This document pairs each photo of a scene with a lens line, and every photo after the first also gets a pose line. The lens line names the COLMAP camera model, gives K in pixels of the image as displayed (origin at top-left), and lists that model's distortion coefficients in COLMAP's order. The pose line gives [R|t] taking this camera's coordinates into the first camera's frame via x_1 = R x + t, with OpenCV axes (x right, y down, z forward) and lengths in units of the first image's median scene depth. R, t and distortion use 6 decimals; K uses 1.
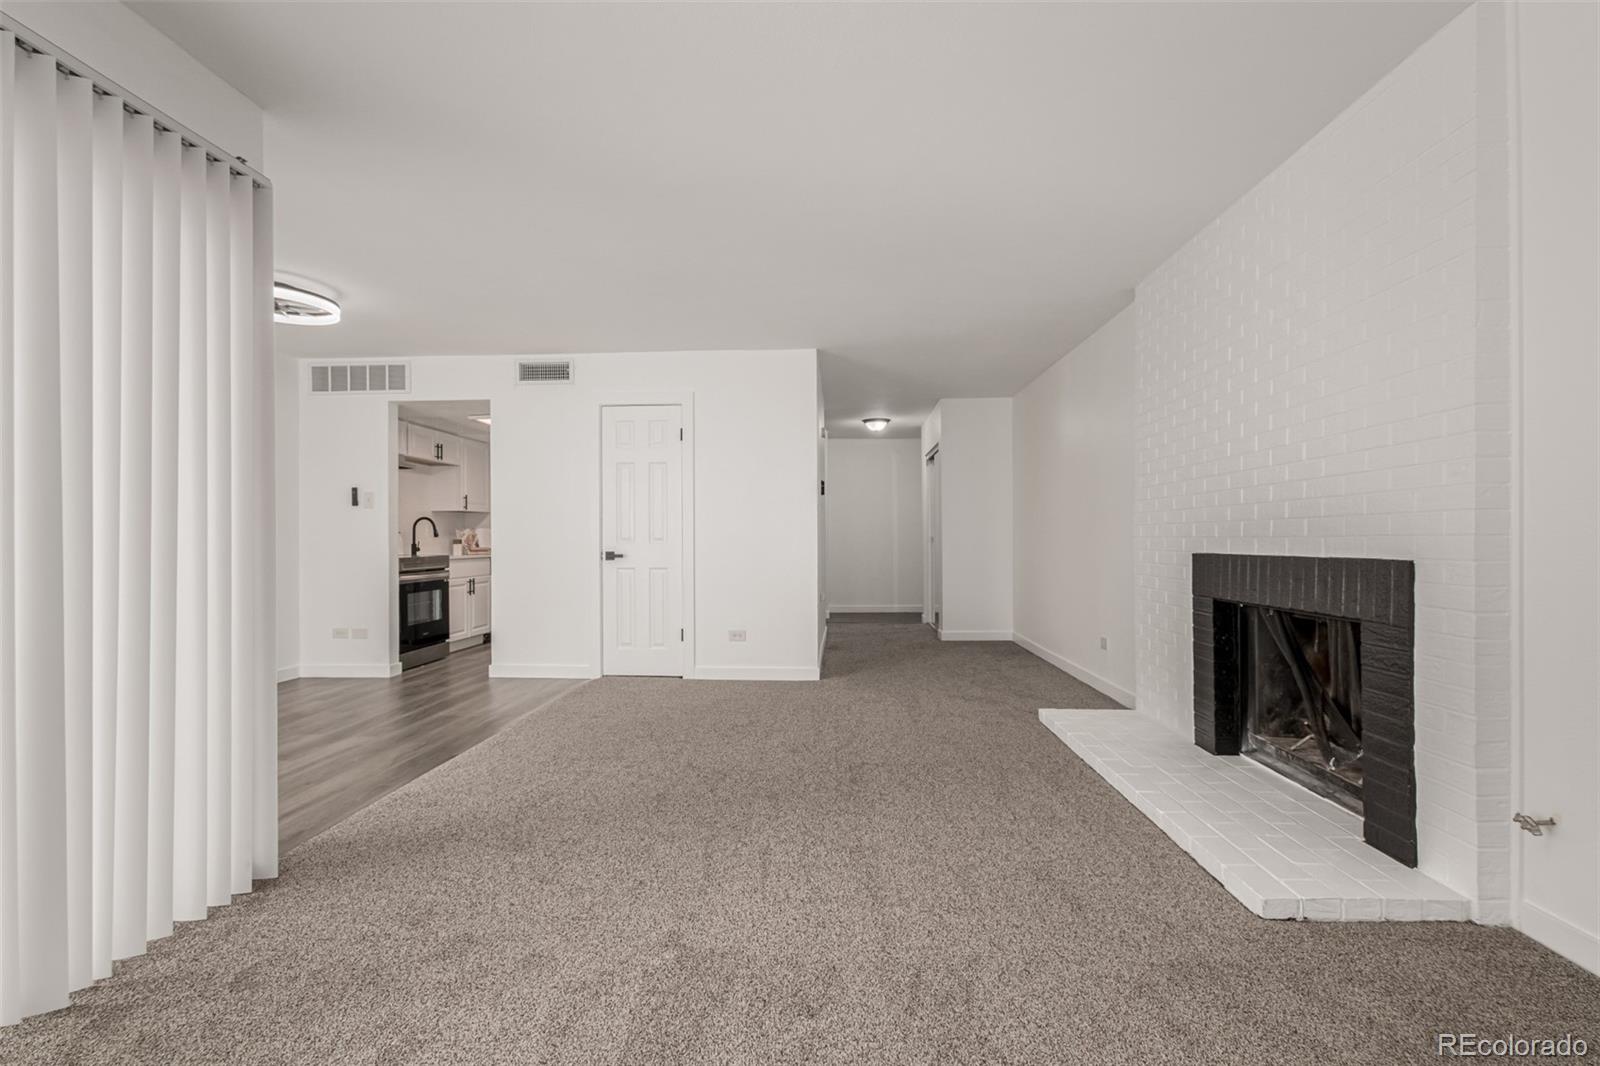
lens RADIAL K [[732.9, 0, 795.6], [0, 732.9, 536.2], [0, 0, 1]] dist [0.006609, 0.001760]
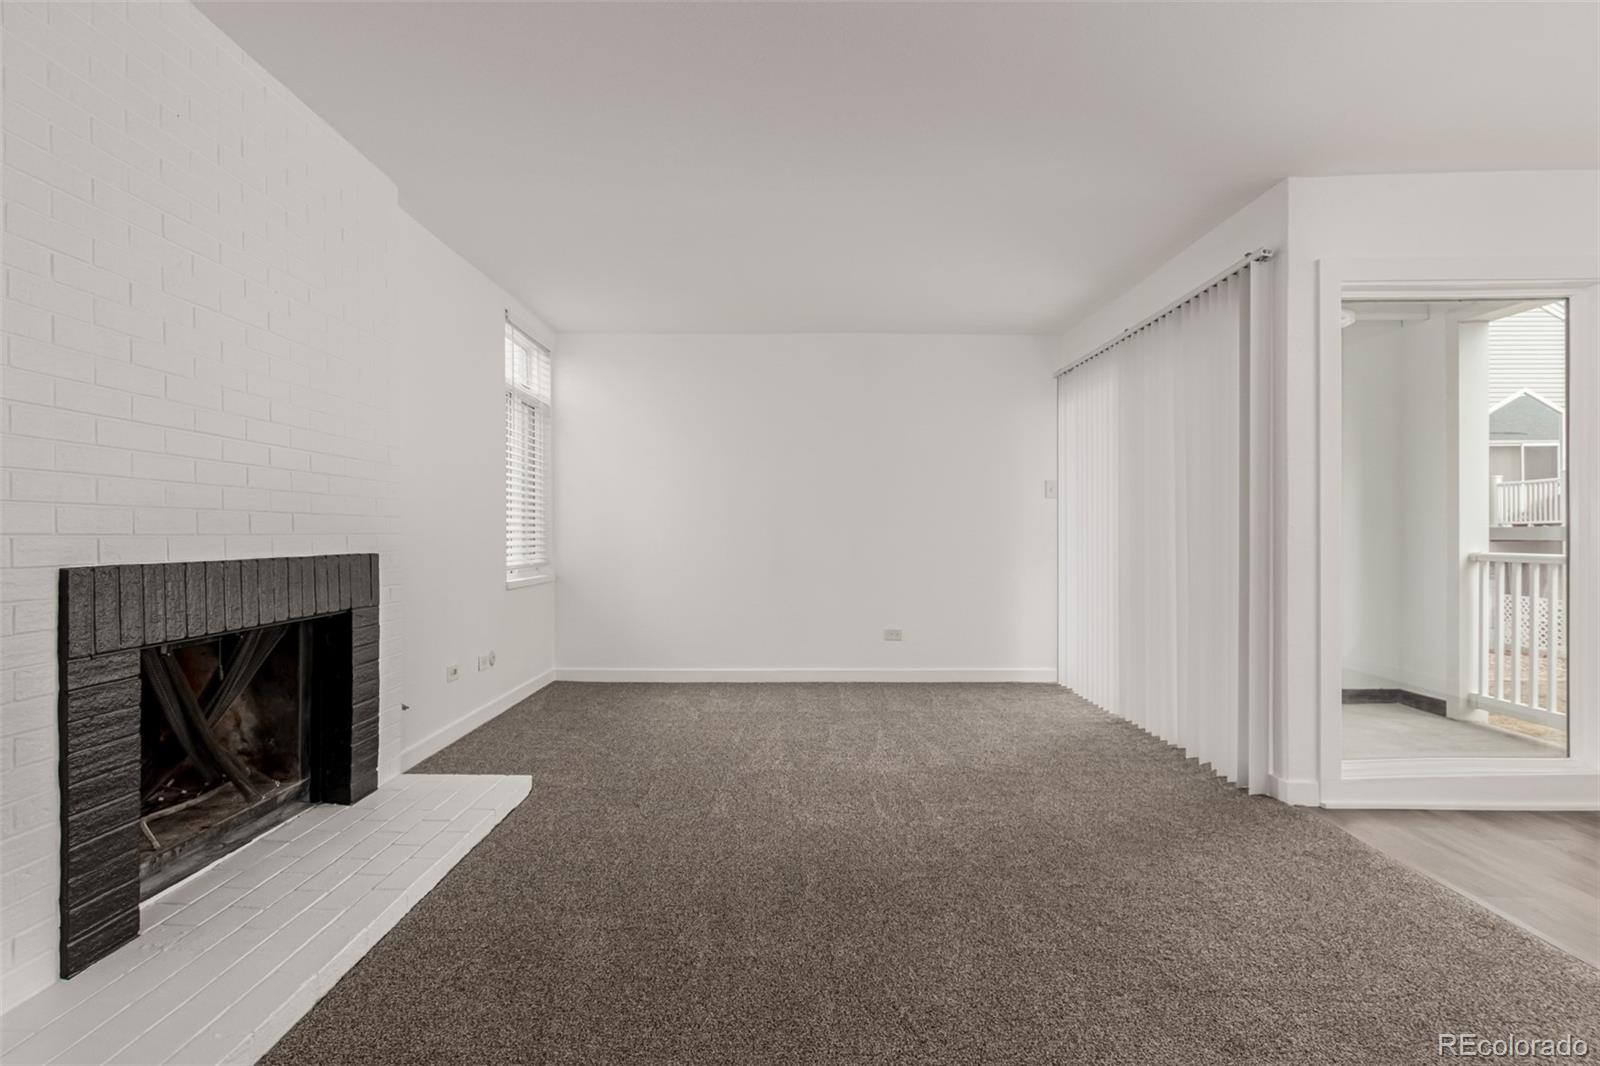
lens RADIAL K [[804.9, 0, 799.6], [0, 804.9, 536.9], [0, 0, 1]] dist [0.017133, 0.000212]
pose [[-0.997965, 0.005726, -0.063507, 0.131719], [0.005925, 0.999978, -0.002958, 0.009323], [0.063489, -0.003328, -0.997977, 1.826235]]
